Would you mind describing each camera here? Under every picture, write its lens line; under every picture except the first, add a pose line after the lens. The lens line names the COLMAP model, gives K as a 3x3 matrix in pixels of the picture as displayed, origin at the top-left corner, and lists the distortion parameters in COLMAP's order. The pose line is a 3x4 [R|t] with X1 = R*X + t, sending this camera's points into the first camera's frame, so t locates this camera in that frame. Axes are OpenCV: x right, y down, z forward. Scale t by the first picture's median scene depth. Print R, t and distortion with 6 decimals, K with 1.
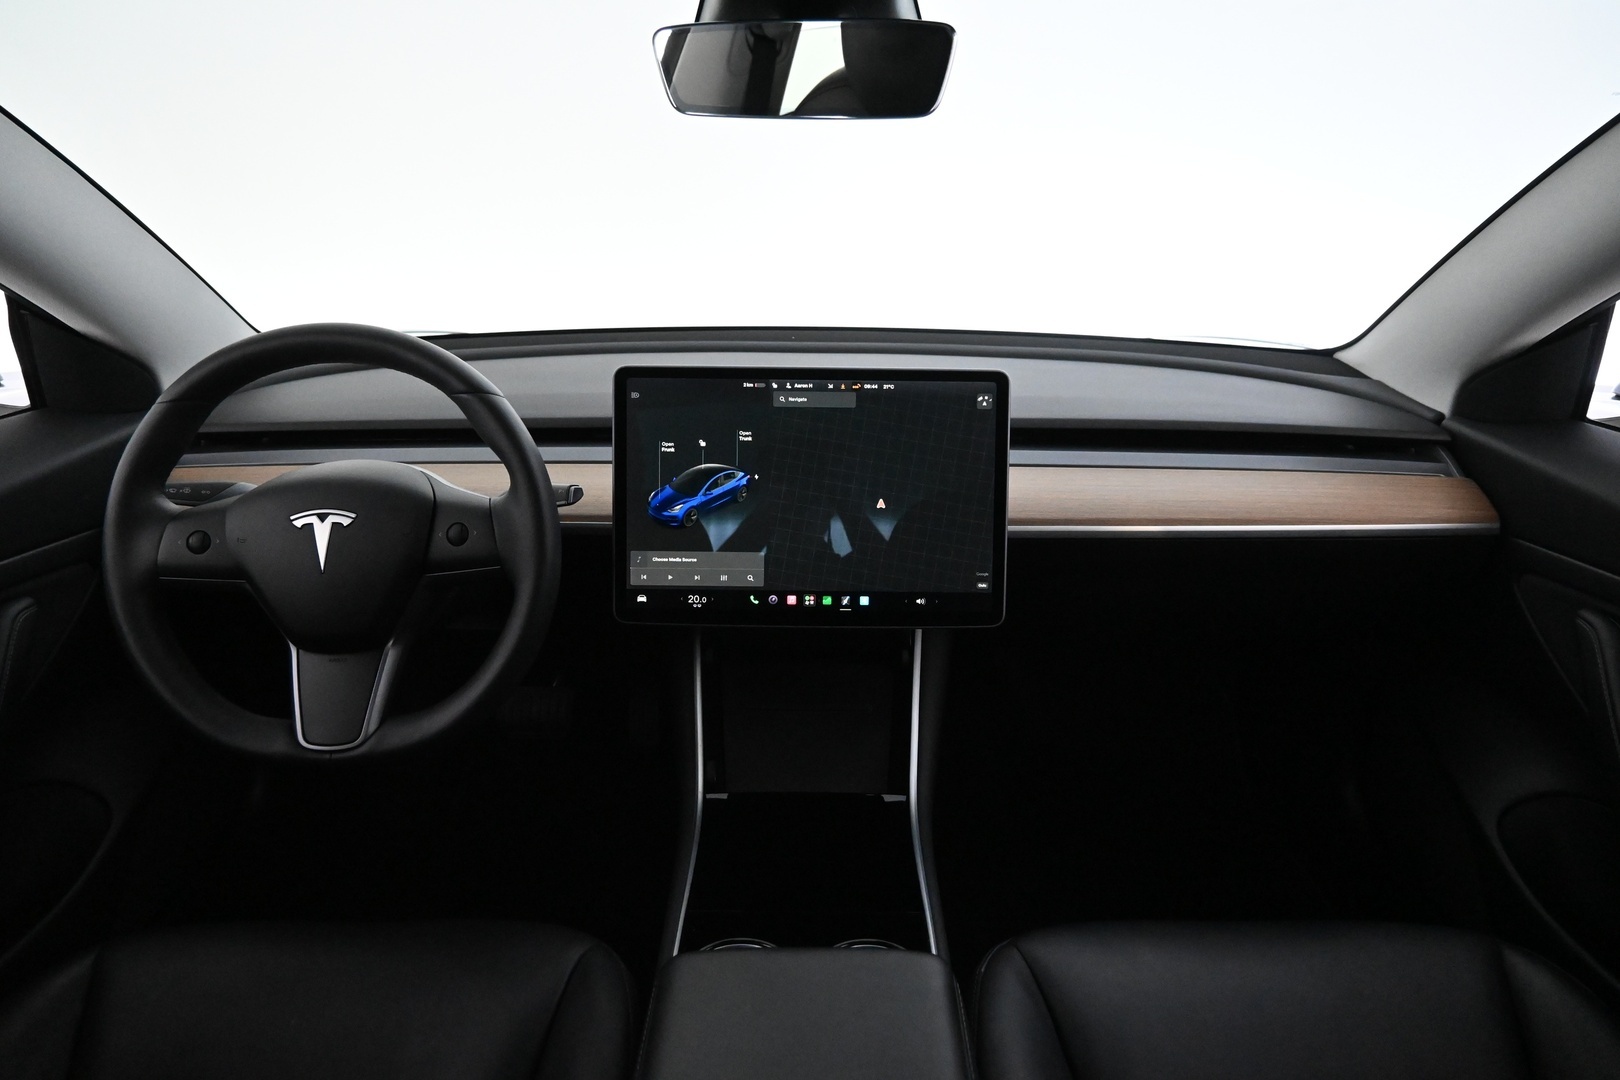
lens RADIAL K [[1136.1, 0, 815.9], [0, 1136.1, 539.8], [0, 0, 1]] dist [0.002725, -0.003624]
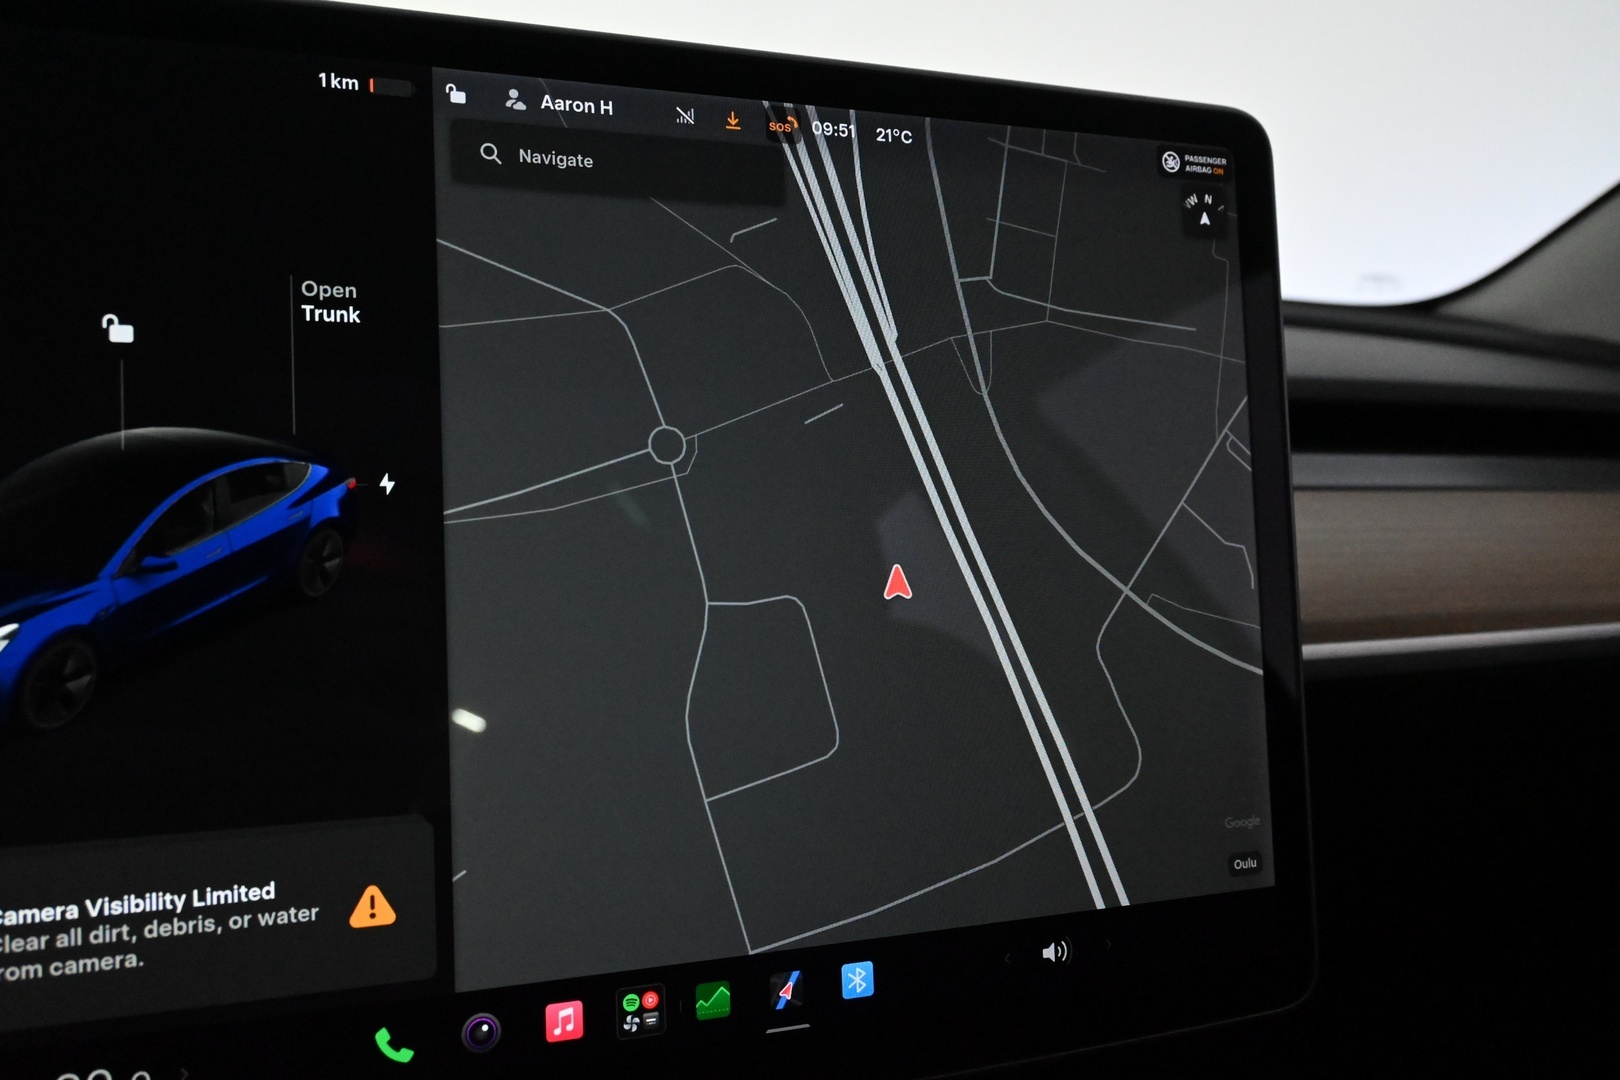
lens RADIAL K [[1435.5, 0, 806.0], [0, 1435.5, 531.6], [0, 0, 1]] dist [0.005865, 0.000444]
pose [[0.934208, -0.027198, 0.355689, -0.076266], [0.074616, 0.989932, -0.120282, -0.005696], [-0.348837, 0.138909, 0.926832, 0.709440]]
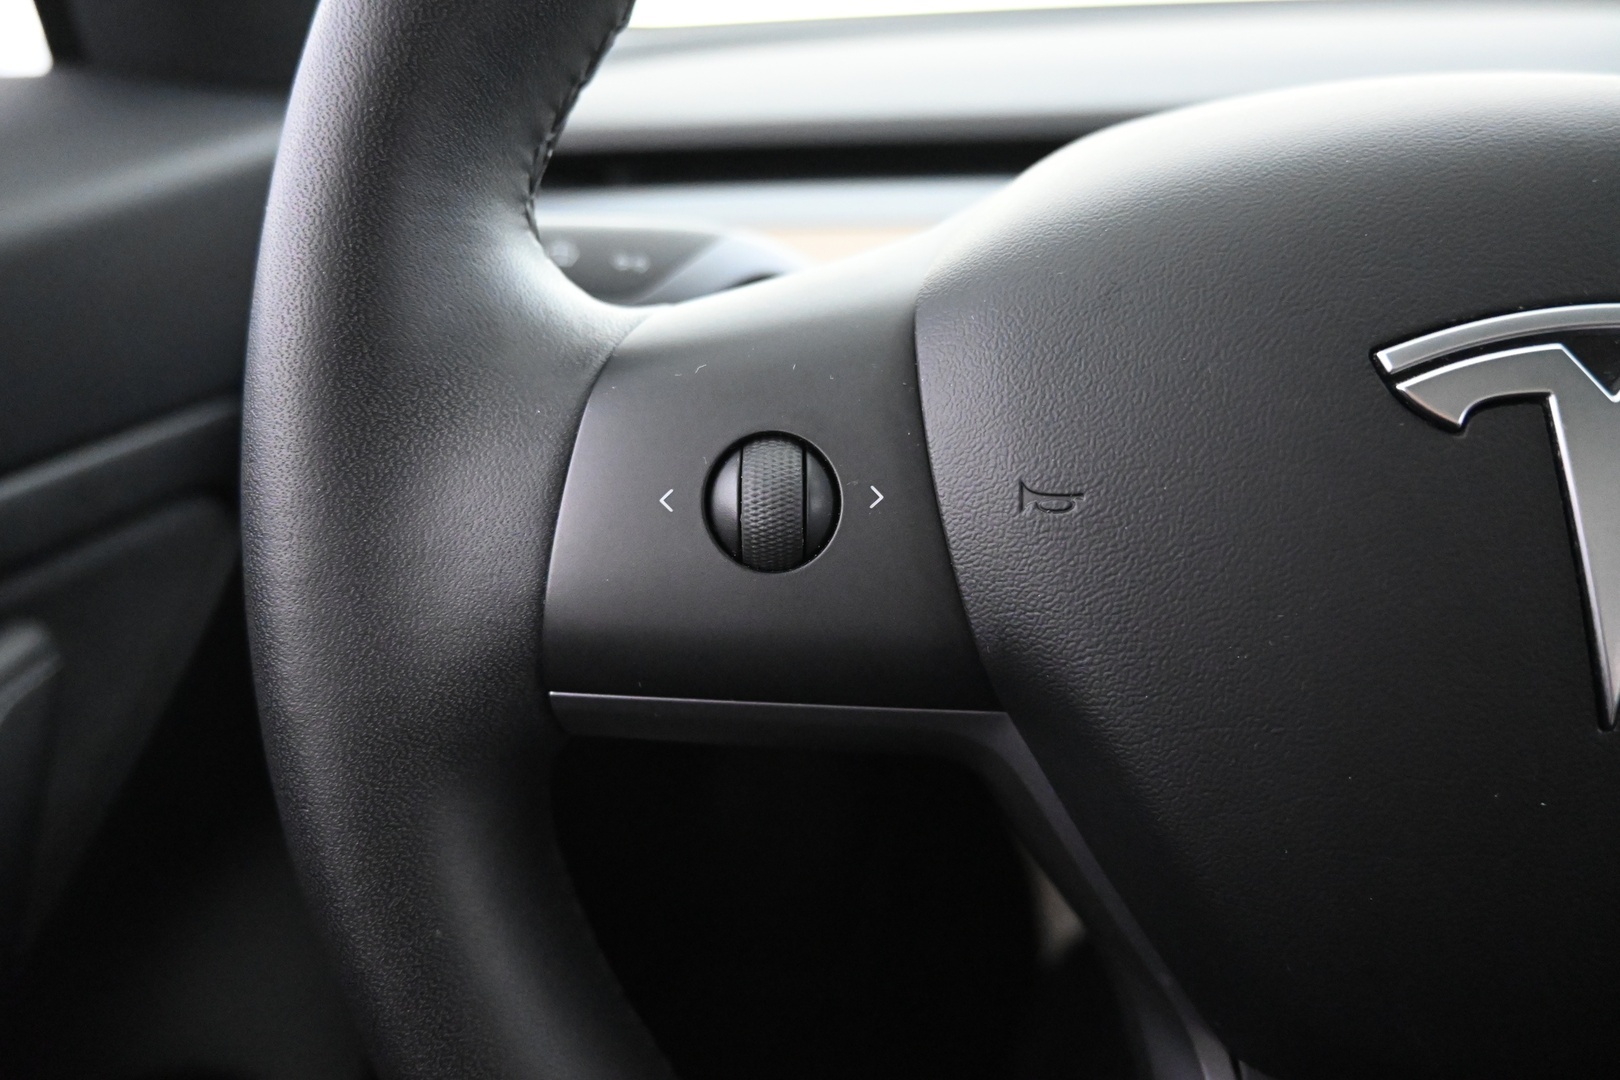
lens RADIAL K [[1136.1, 0, 807.6], [0, 1136.1, 545.5], [0, 0, 1]] dist [0.002725, -0.003624]
pose [[0.994161, 0.020706, -0.105901, -0.452268], [-0.007146, 0.991895, 0.126857, -0.011409], [0.107669, -0.125359, 0.986252, 0.723105]]
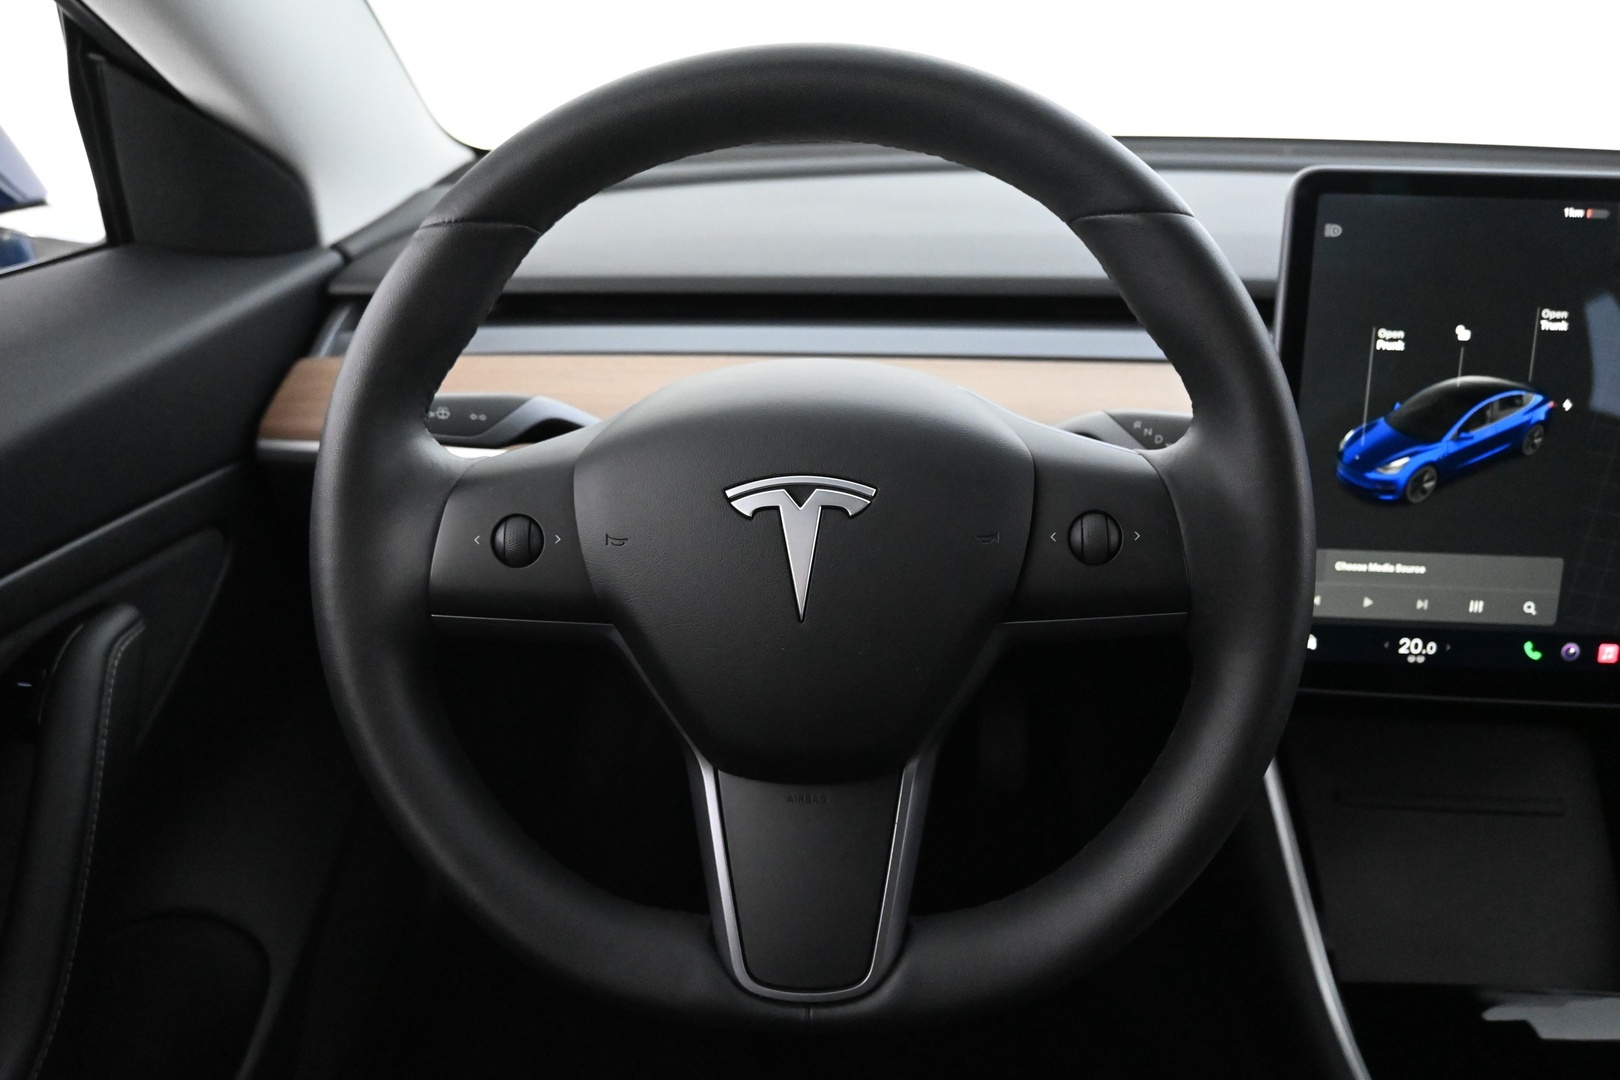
lens RADIAL K [[1247.1, 0, 801.8], [0, 1247.1, 539.1], [0, 0, 1]] dist [-0.021224, 0.014326]
pose [[0.998388, 0.026583, -0.050153, -0.352999], [-0.021676, 0.995149, 0.095962, -0.042115], [0.052461, -0.094720, 0.994121, 0.447226]]
